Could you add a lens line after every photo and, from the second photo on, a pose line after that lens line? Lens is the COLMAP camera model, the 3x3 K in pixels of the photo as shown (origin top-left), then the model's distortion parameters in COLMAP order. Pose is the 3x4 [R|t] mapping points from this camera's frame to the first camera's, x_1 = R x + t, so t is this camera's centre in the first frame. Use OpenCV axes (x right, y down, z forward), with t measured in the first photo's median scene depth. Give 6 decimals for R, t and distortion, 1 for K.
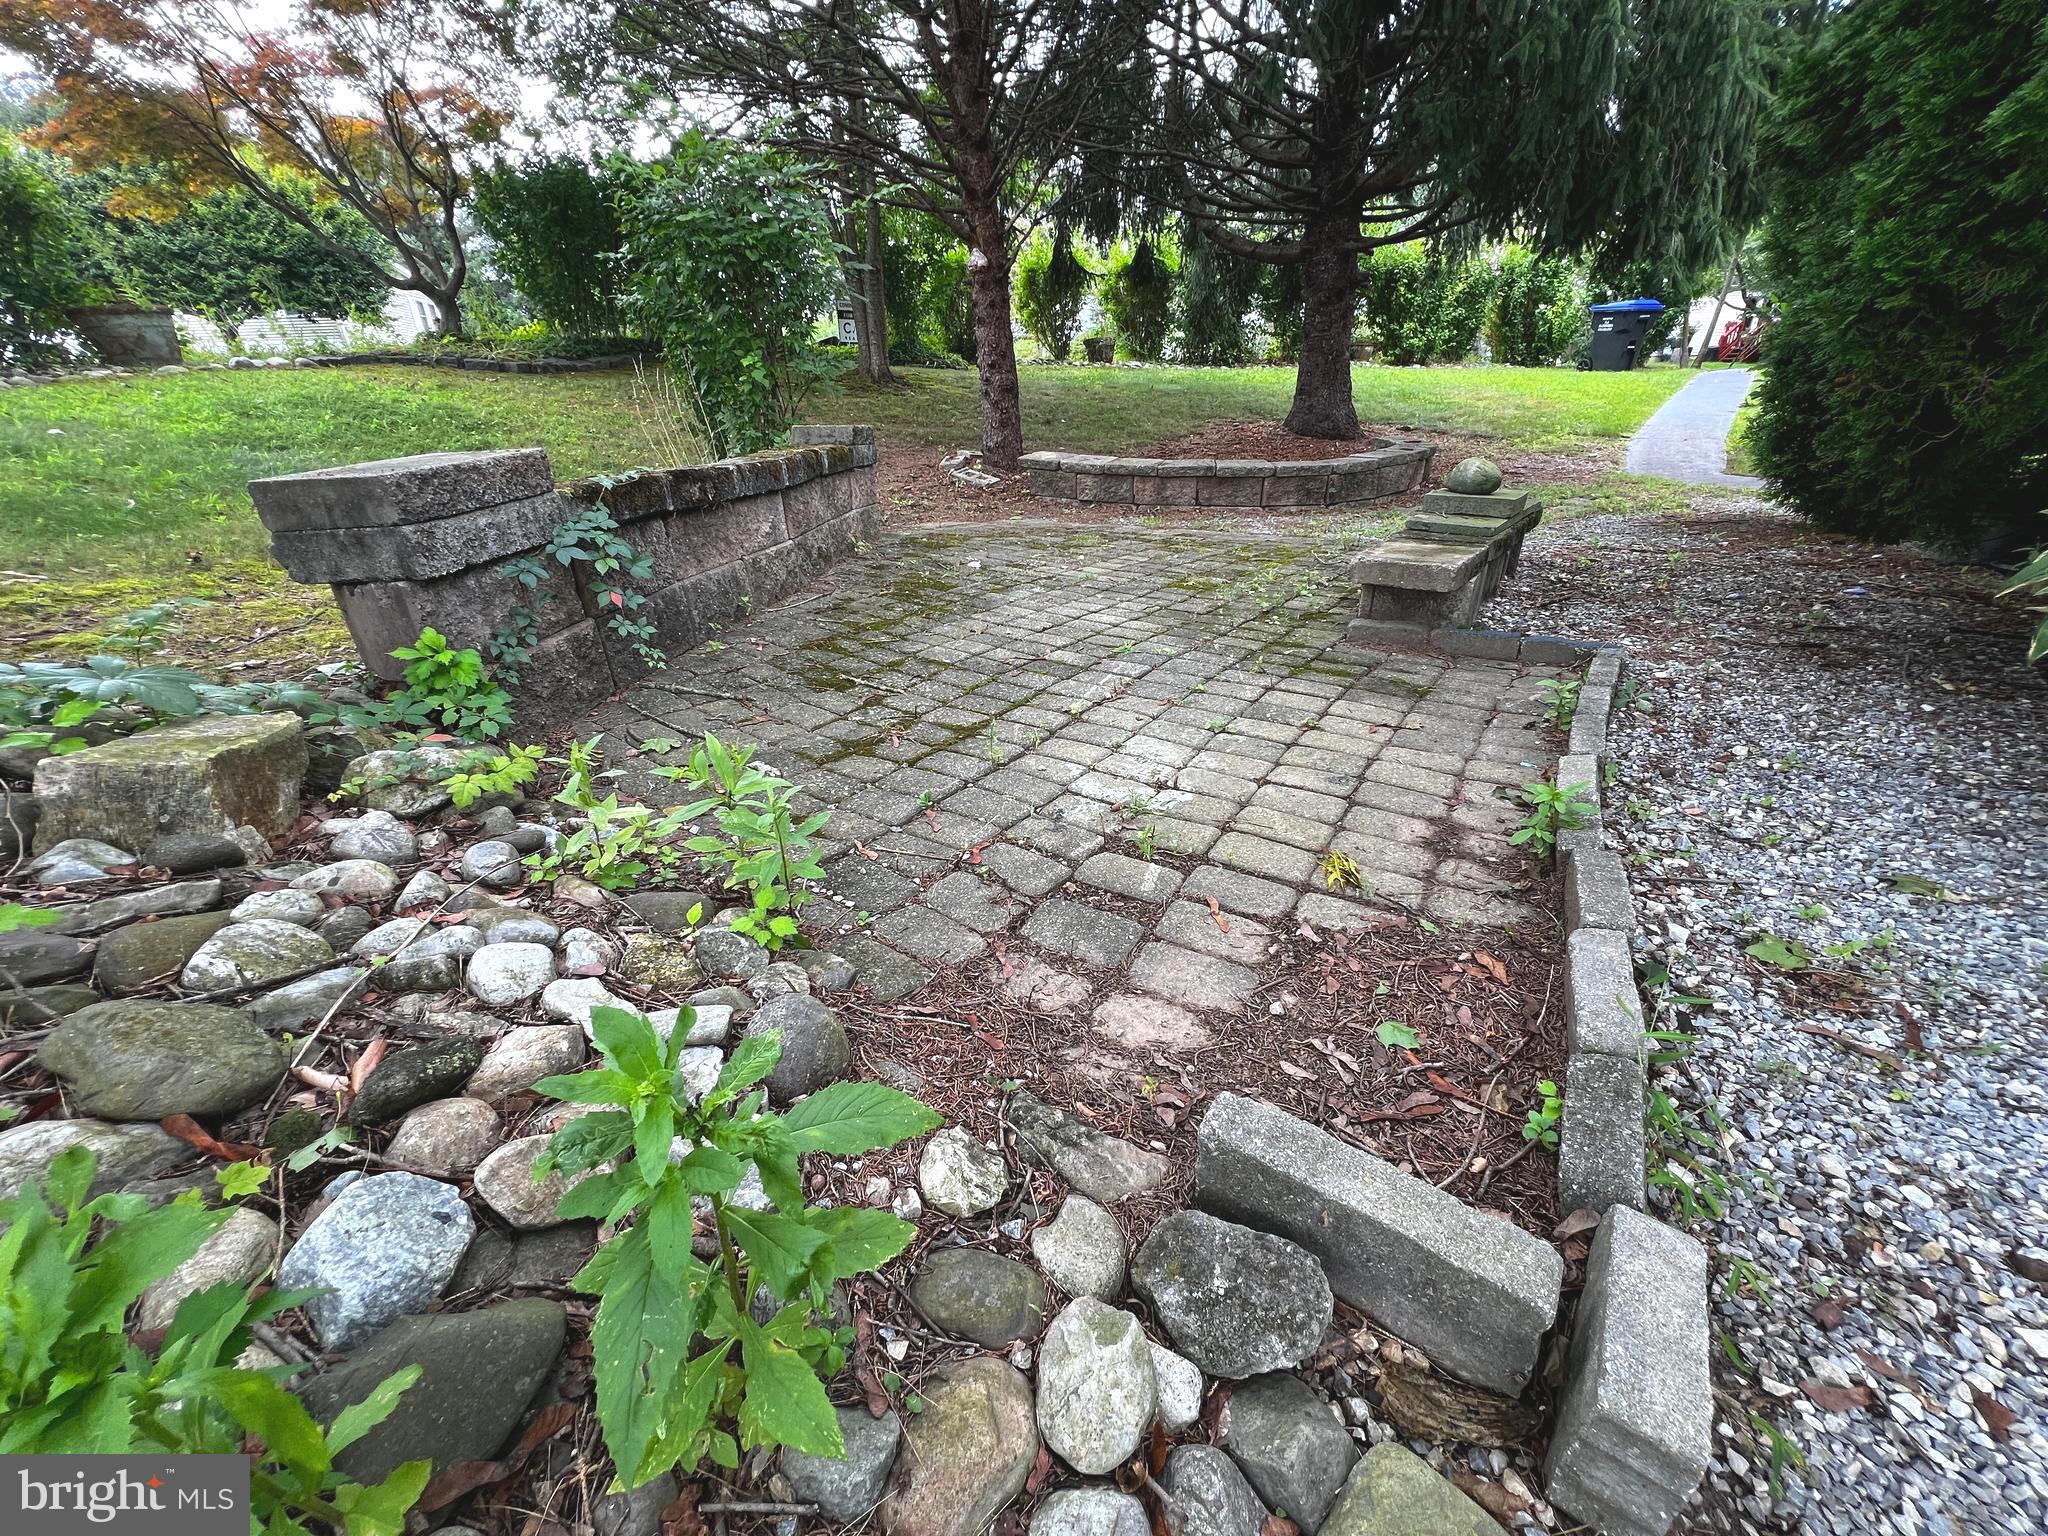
lens RADIAL K [[811.6, 0, 1027.0], [0, 811.6, 767.7], [0, 0, 1]] dist [-0.001843, -0.000060]
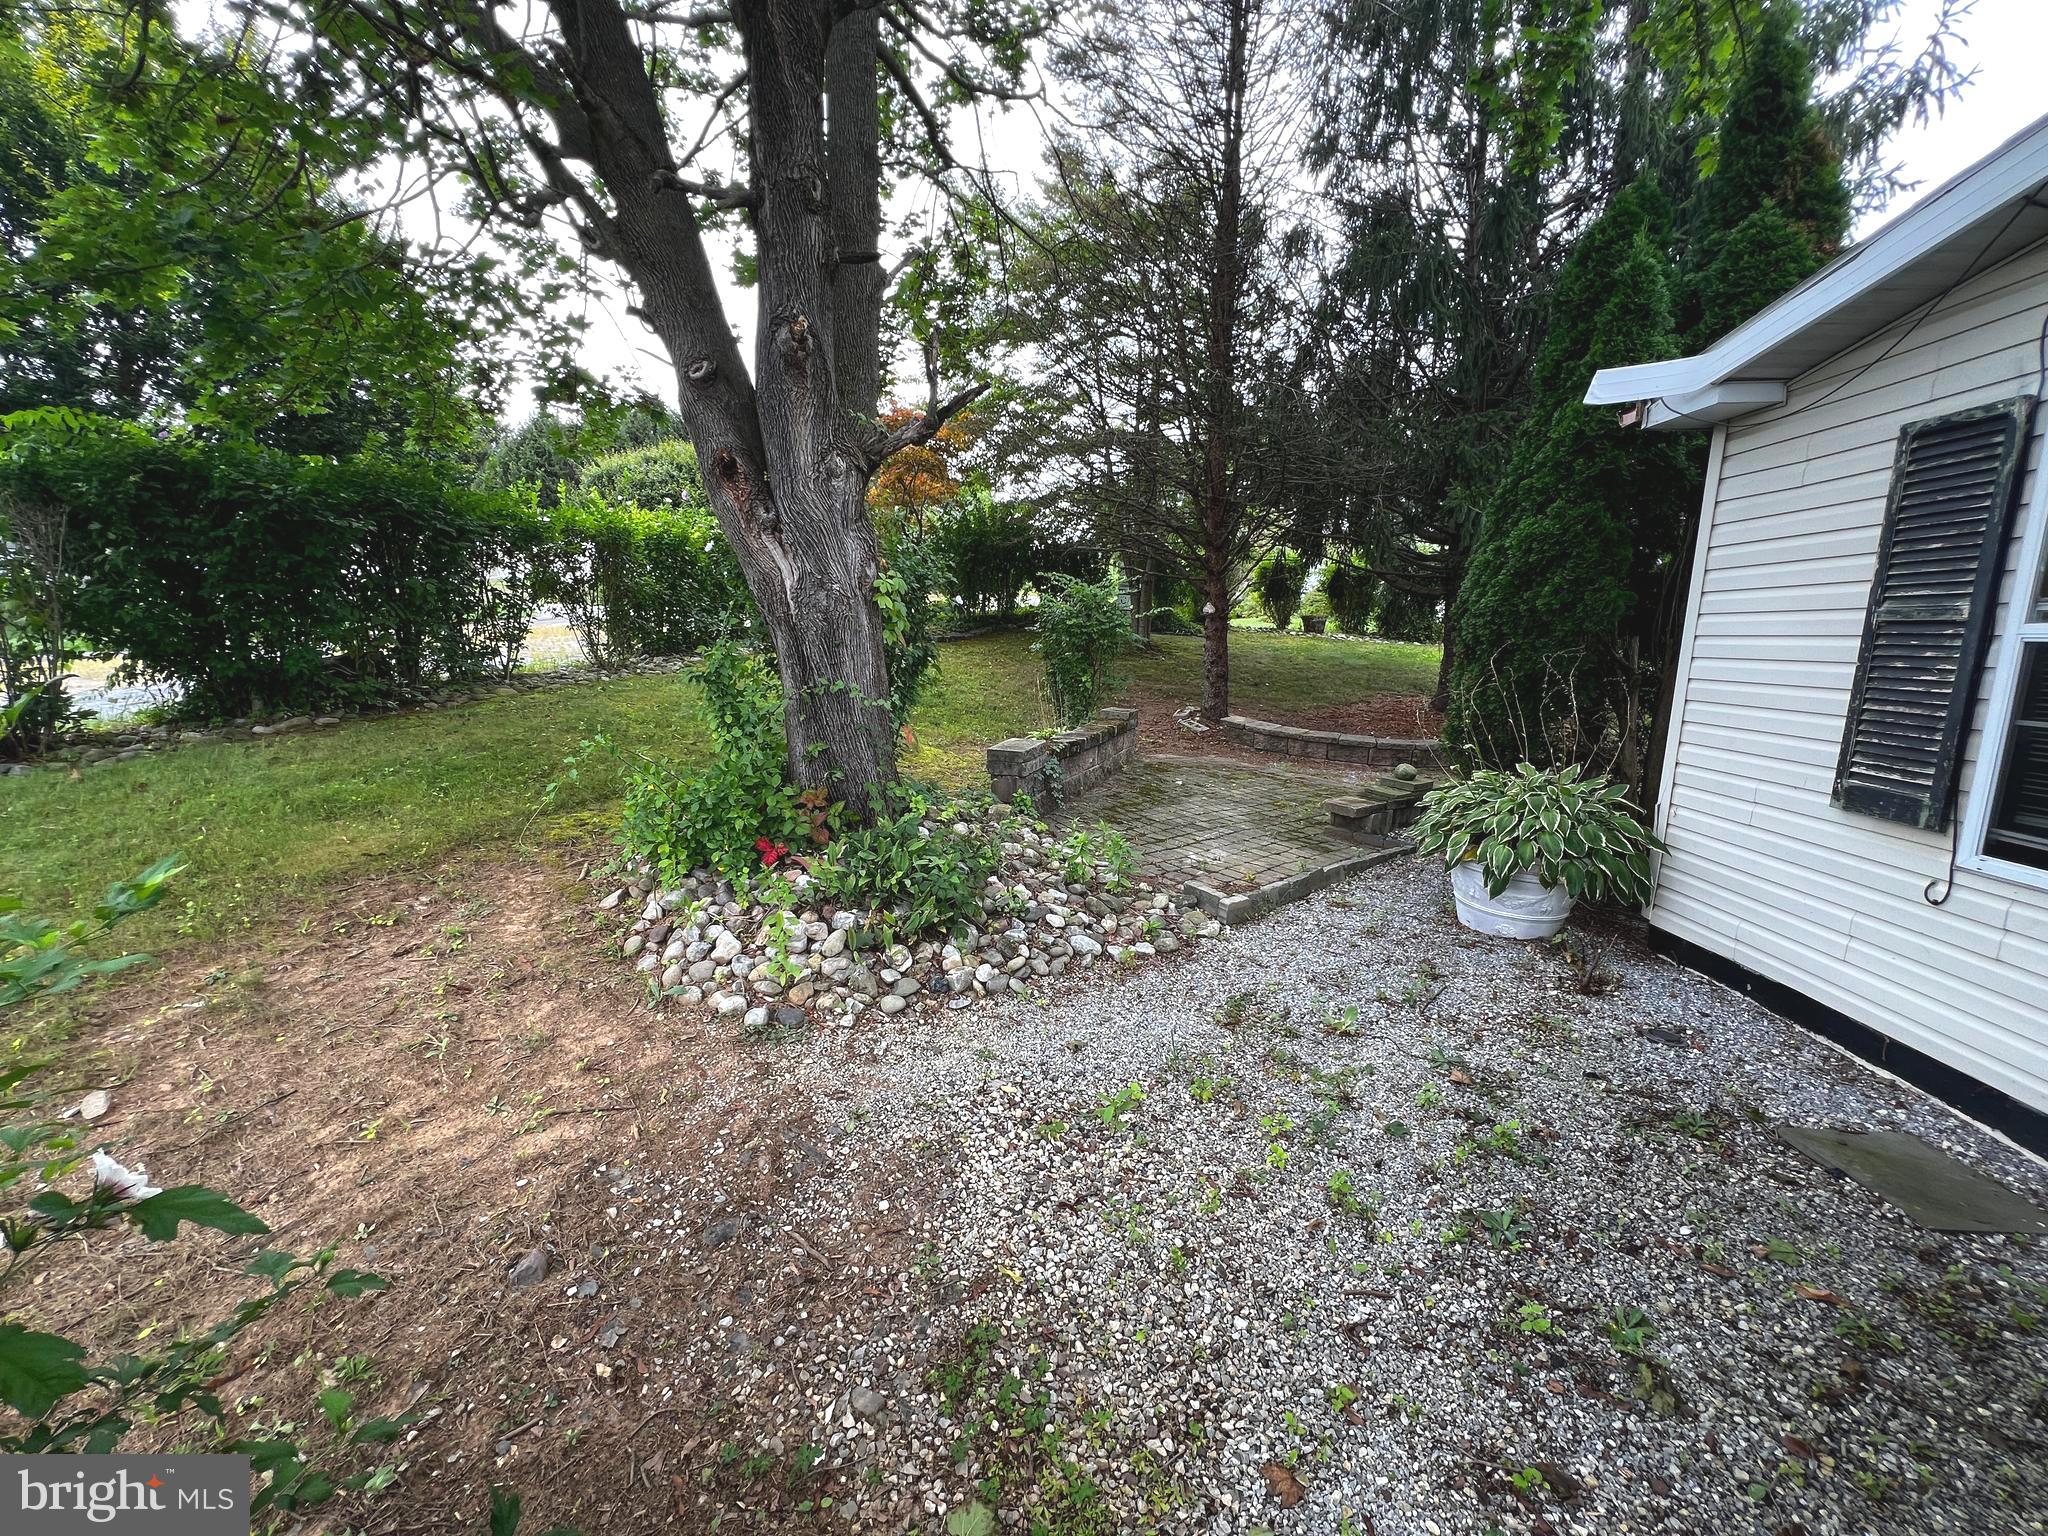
lens RADIAL K [[811.6, 0, 1025.4], [0, 811.6, 773.8], [0, 0, 1]] dist [-0.001843, -0.000060]
pose [[0.954847, 0.106581, -0.277322, 0.082721], [-0.166623, 0.964928, -0.202857, 0.132166], [0.245975, 0.239906, 0.939117, -0.651095]]
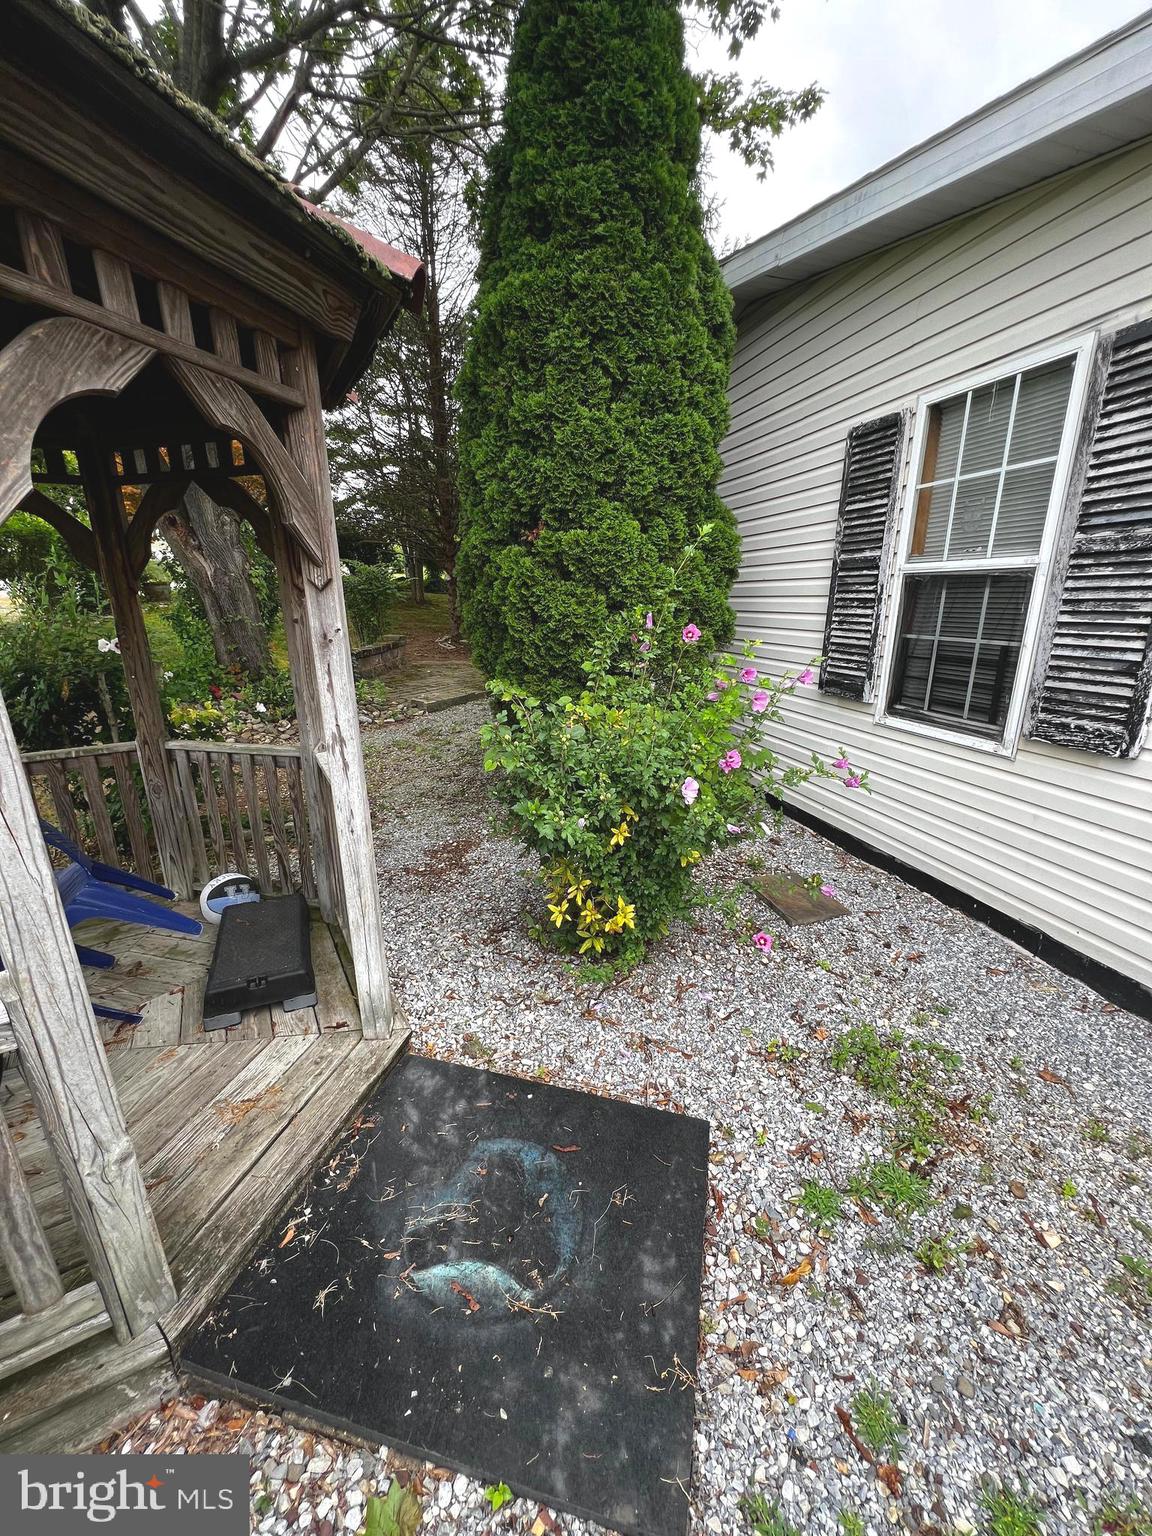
lens RADIAL K [[608.7, 0, 579.6], [0, 608.7, 763.5], [0, 0, 1]] dist [-0.001843, -0.000060]
pose [[0.998122, 0.021832, 0.057240, 0.324673], [-0.014008, 0.990926, -0.133680, 0.368650], [-0.059639, 0.132627, 0.989370, -1.219034]]
